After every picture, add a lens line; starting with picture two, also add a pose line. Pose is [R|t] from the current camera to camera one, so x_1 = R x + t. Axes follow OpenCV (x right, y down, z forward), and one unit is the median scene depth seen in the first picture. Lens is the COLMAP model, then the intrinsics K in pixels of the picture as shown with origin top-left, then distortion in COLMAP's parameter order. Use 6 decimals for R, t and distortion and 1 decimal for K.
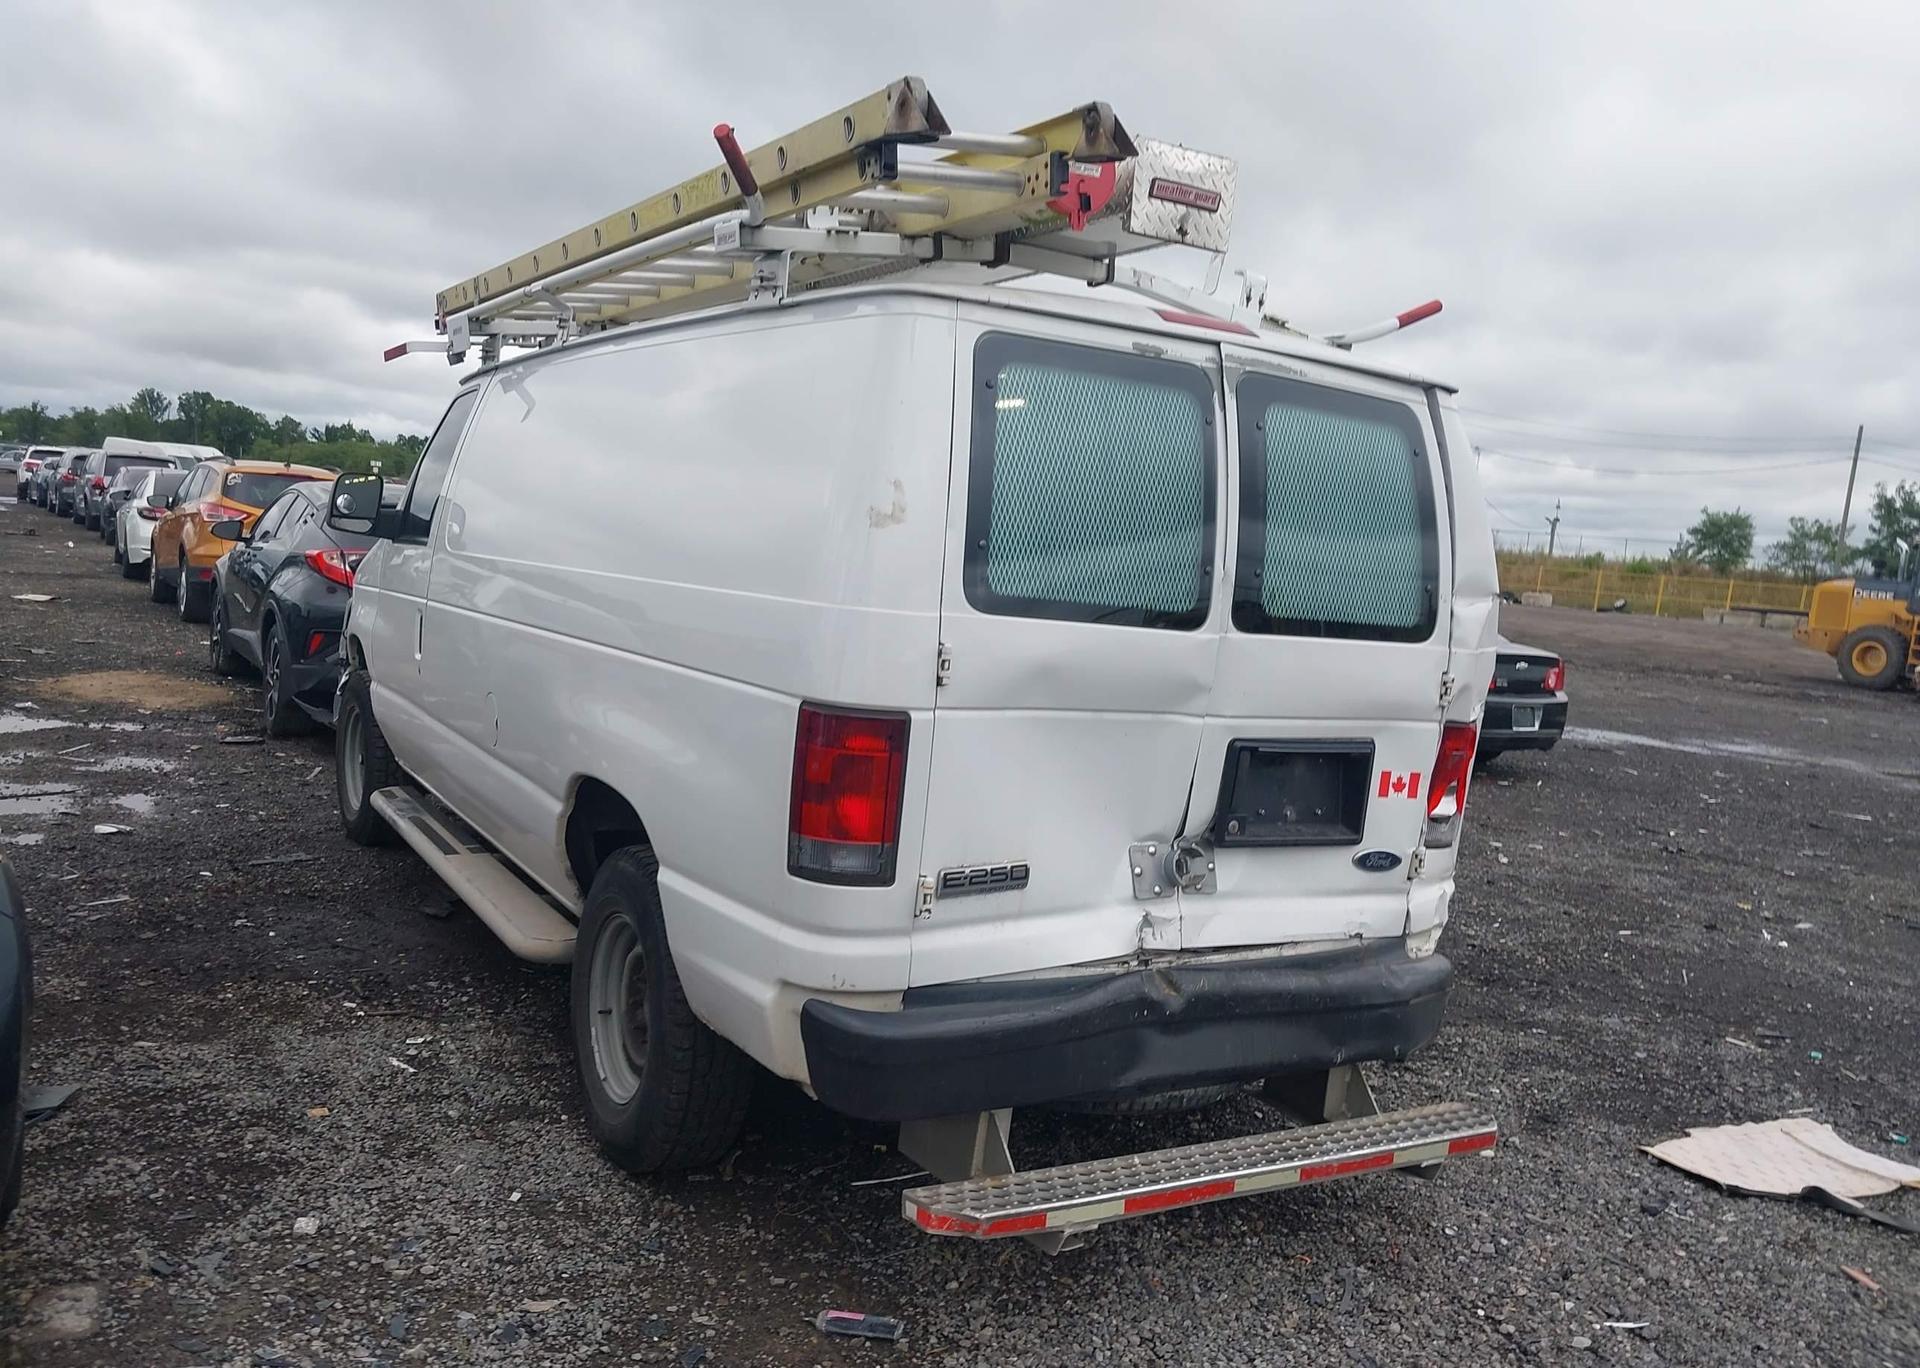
lens RADIAL K [[1535.4, 0, 960.0], [0, 1535.4, 670.0], [0, 0, 1]] dist [0.039578, -0.053626]
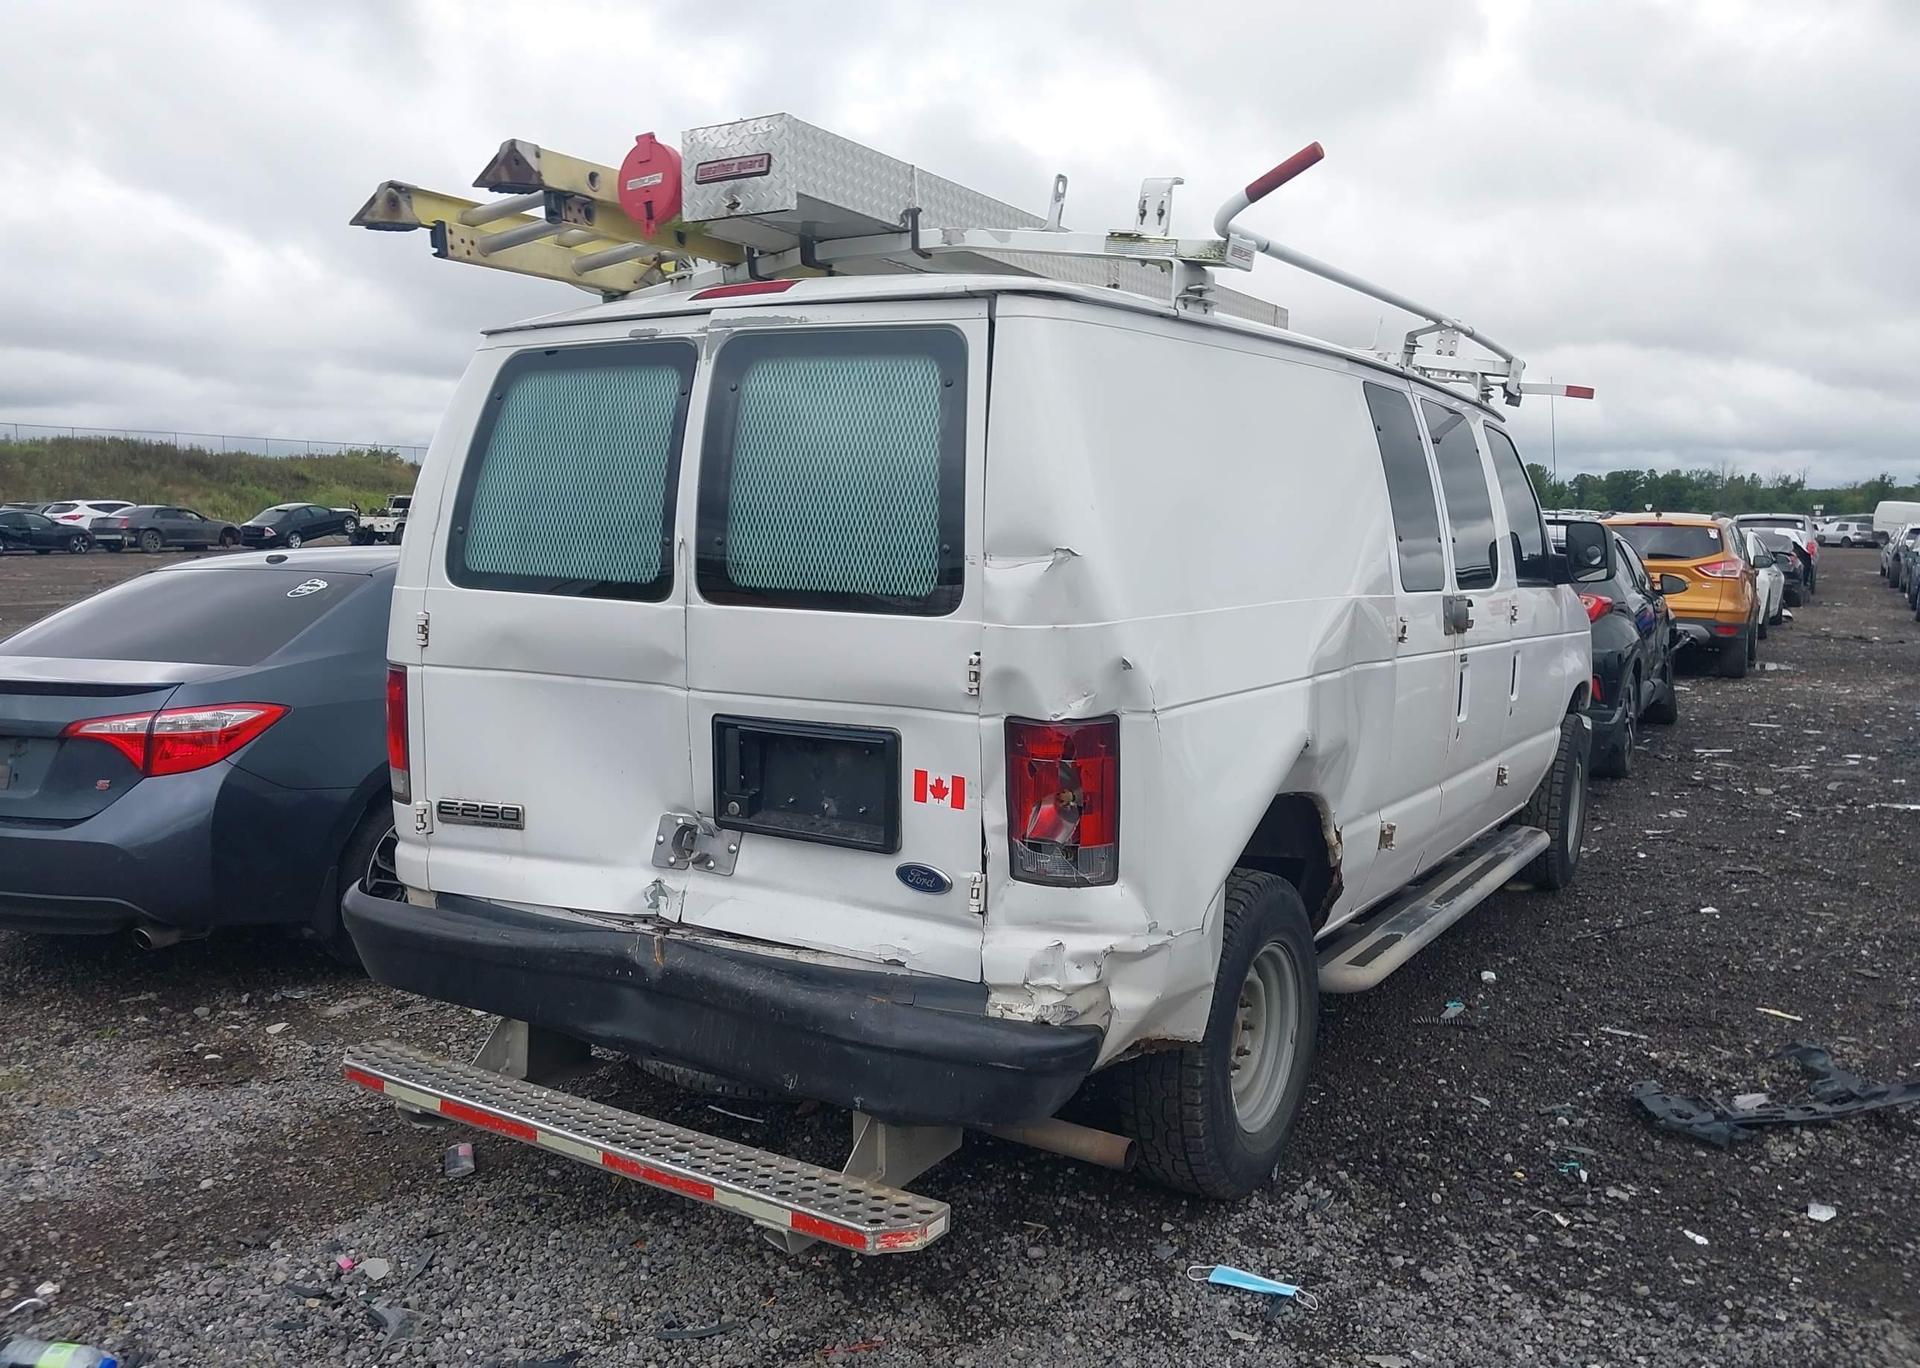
lens RADIAL K [[1521.0, 0, 1003.2], [0, 1521.0, 668.3], [0, 0, 1]] dist [0.020170, -0.034494]
pose [[0.467005, 0.004597, -0.884243, 1.096558], [-0.040391, 0.999054, -0.016138, 0.023928], [0.883332, 0.043252, 0.466749, 0.707048]]
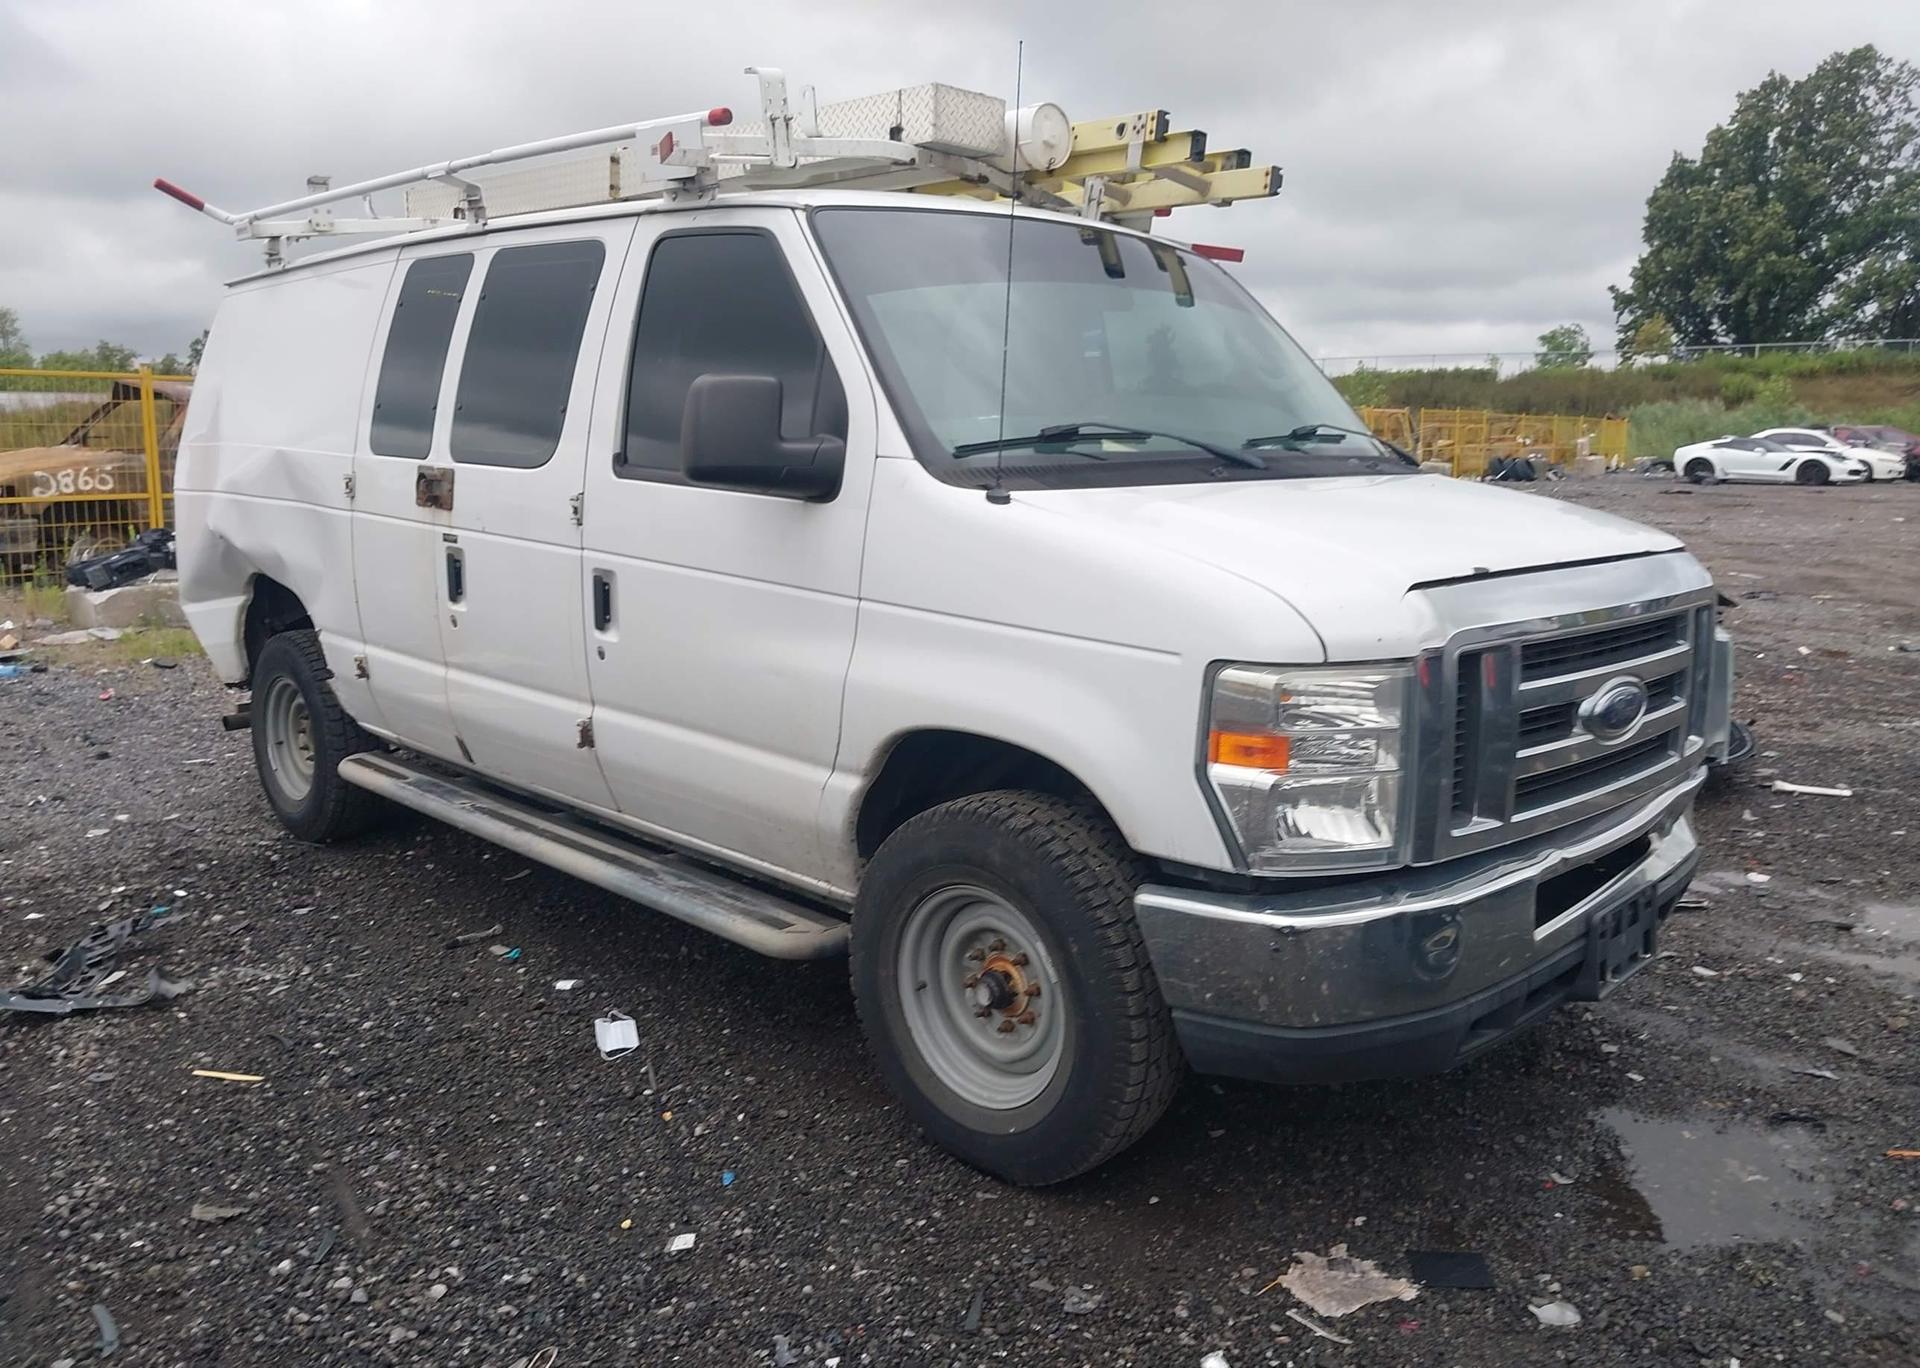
lens RADIAL K [[1521.0, 0, 951.1], [0, 1521.0, 672.1], [0, 0, 1]] dist [0.020170, -0.034494]
pose [[-0.961808, -0.059719, -0.267132, -0.038646], [-0.117878, 0.971147, 0.207313, -0.235600], [0.247044, 0.230885, -0.941096, 3.108349]]
